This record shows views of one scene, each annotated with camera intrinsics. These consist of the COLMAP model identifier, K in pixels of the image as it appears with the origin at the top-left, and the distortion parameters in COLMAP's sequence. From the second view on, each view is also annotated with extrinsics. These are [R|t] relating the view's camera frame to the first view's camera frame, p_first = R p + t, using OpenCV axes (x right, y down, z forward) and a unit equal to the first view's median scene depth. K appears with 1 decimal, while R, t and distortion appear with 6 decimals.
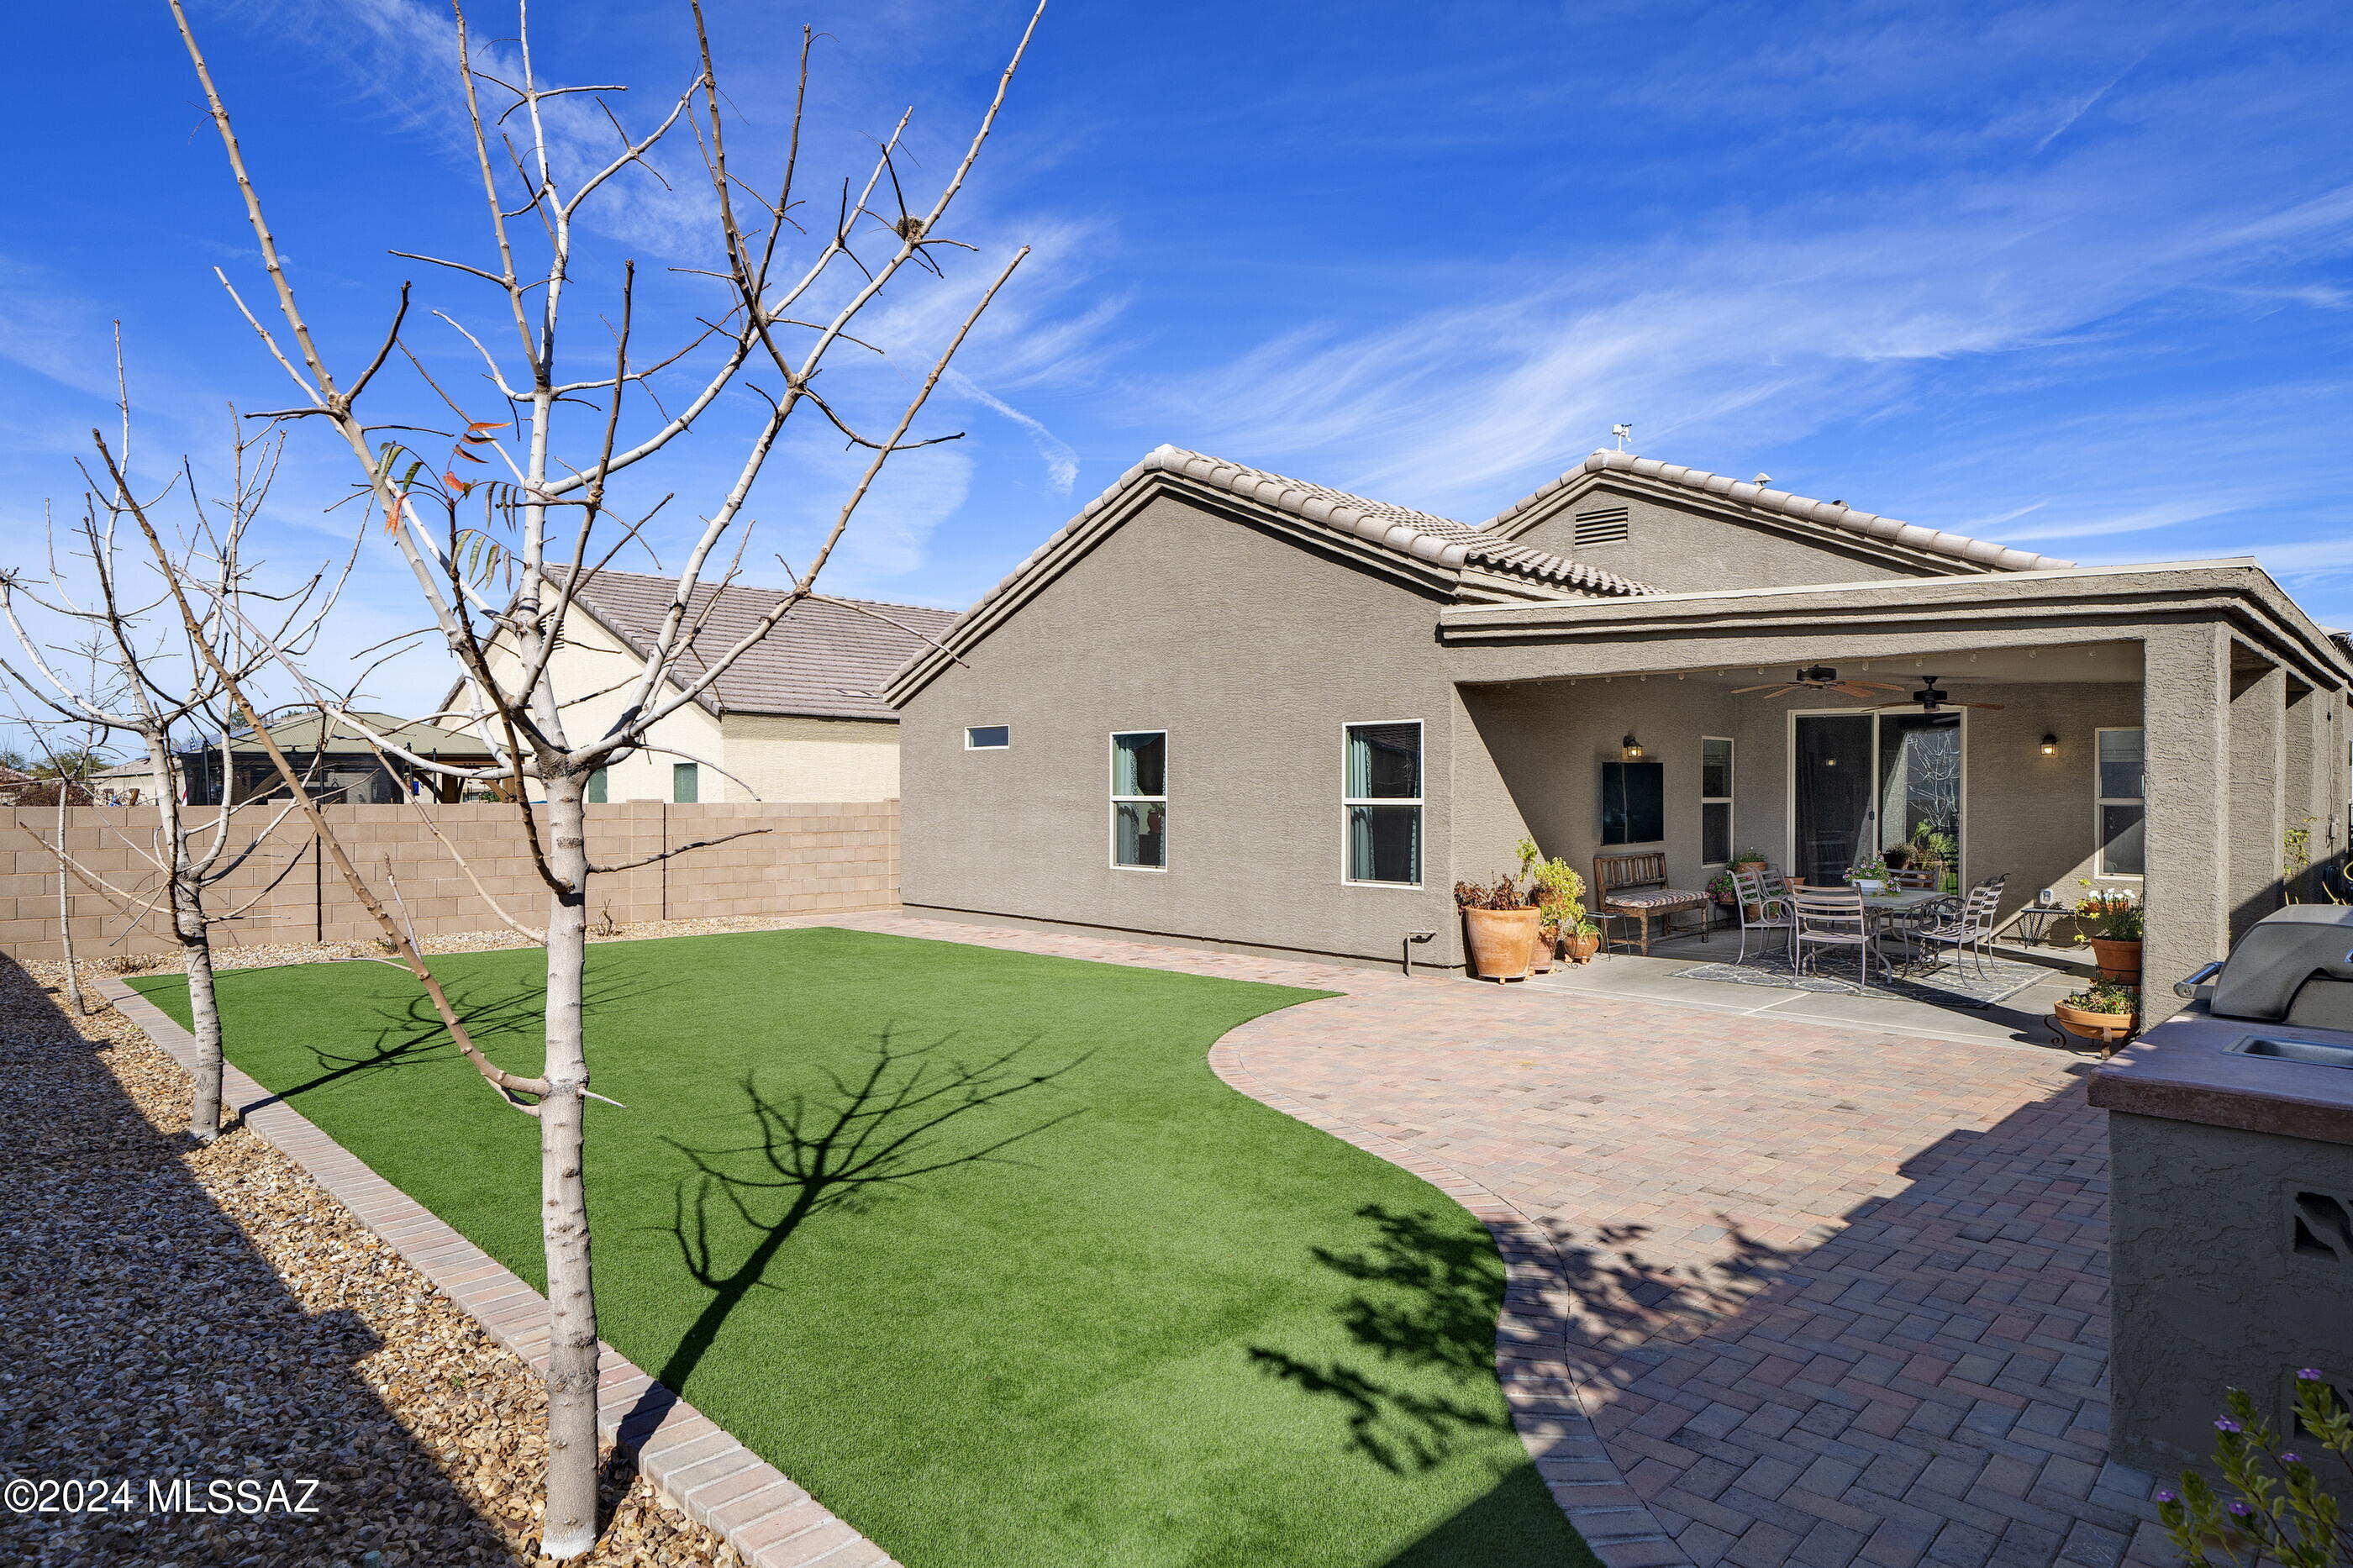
lens RADIAL K [[1284.3, 0, 1146.8], [0, 1284.3, 785.9], [0, 0, 1]] dist [0.001629, 0.000582]
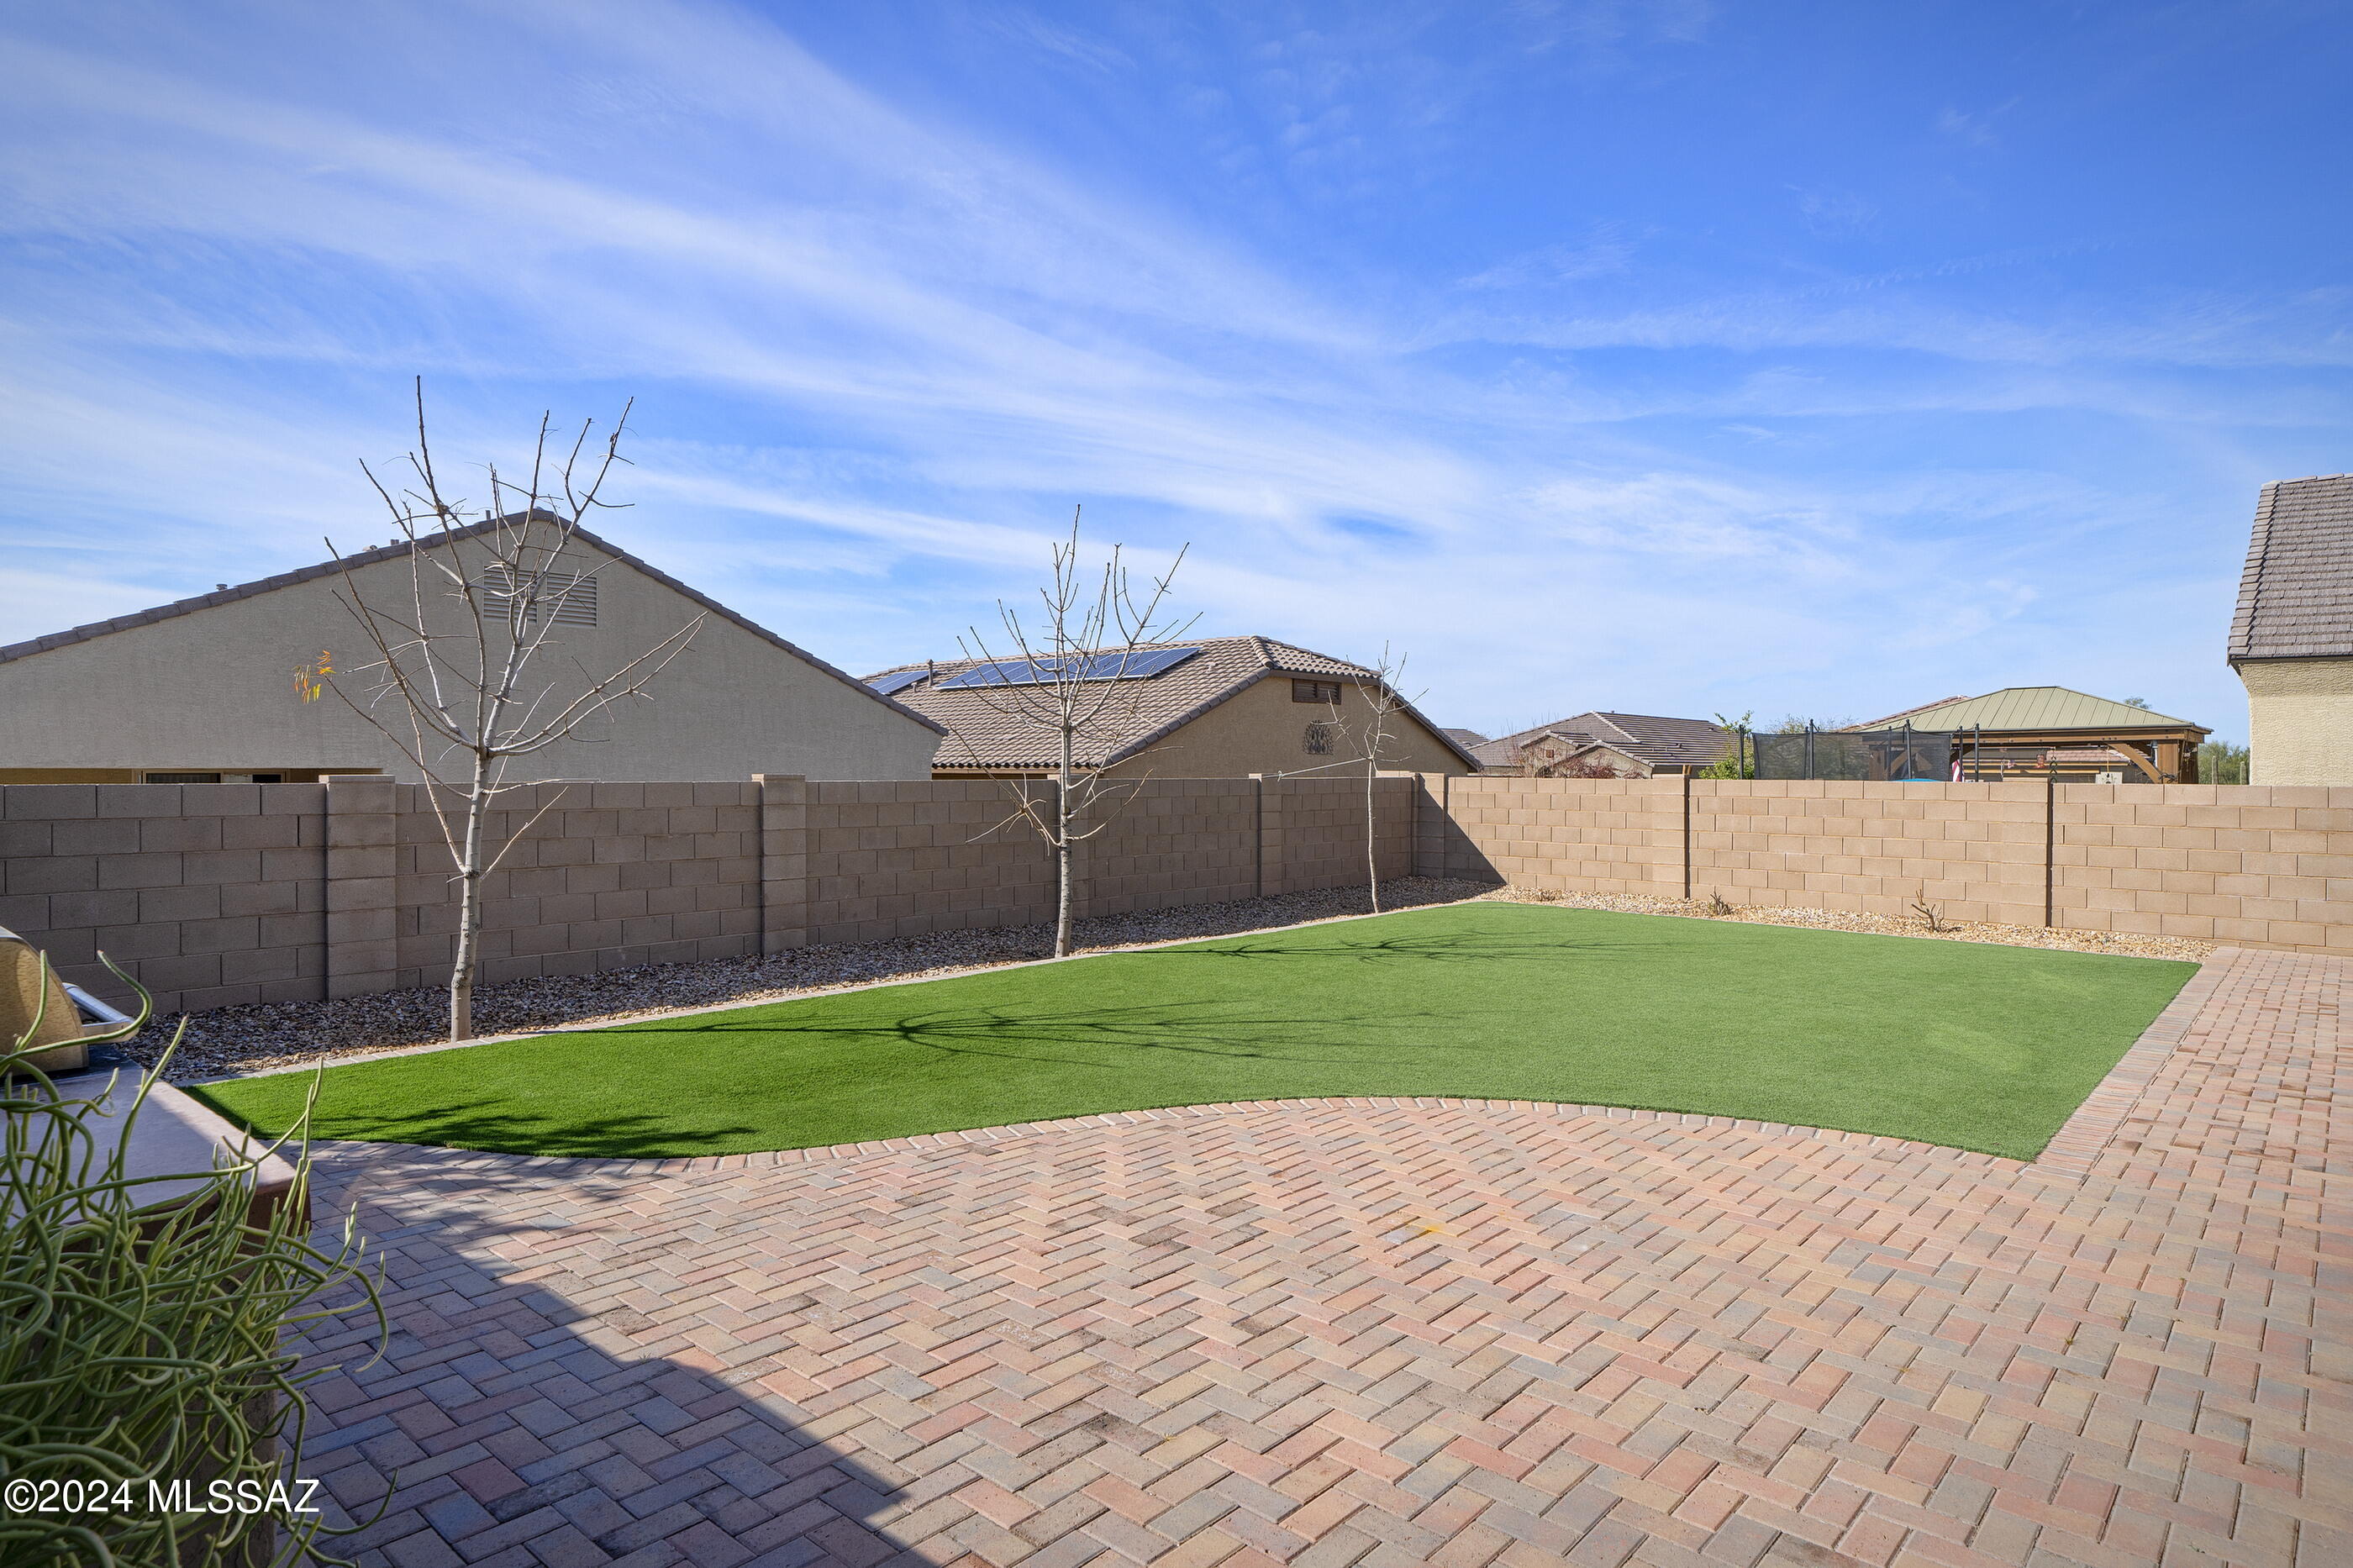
lens RADIAL K [[1230.1, 0, 1176.5], [0, 1230.1, 784.0], [0, 0, 1]] dist [0.054705, -0.000088]
pose [[0.069778, 0.010390, -0.997508, 1.440603], [0.007913, 0.999909, 0.010968, -0.001808], [0.997531, -0.008658, 0.069689, 1.408349]]
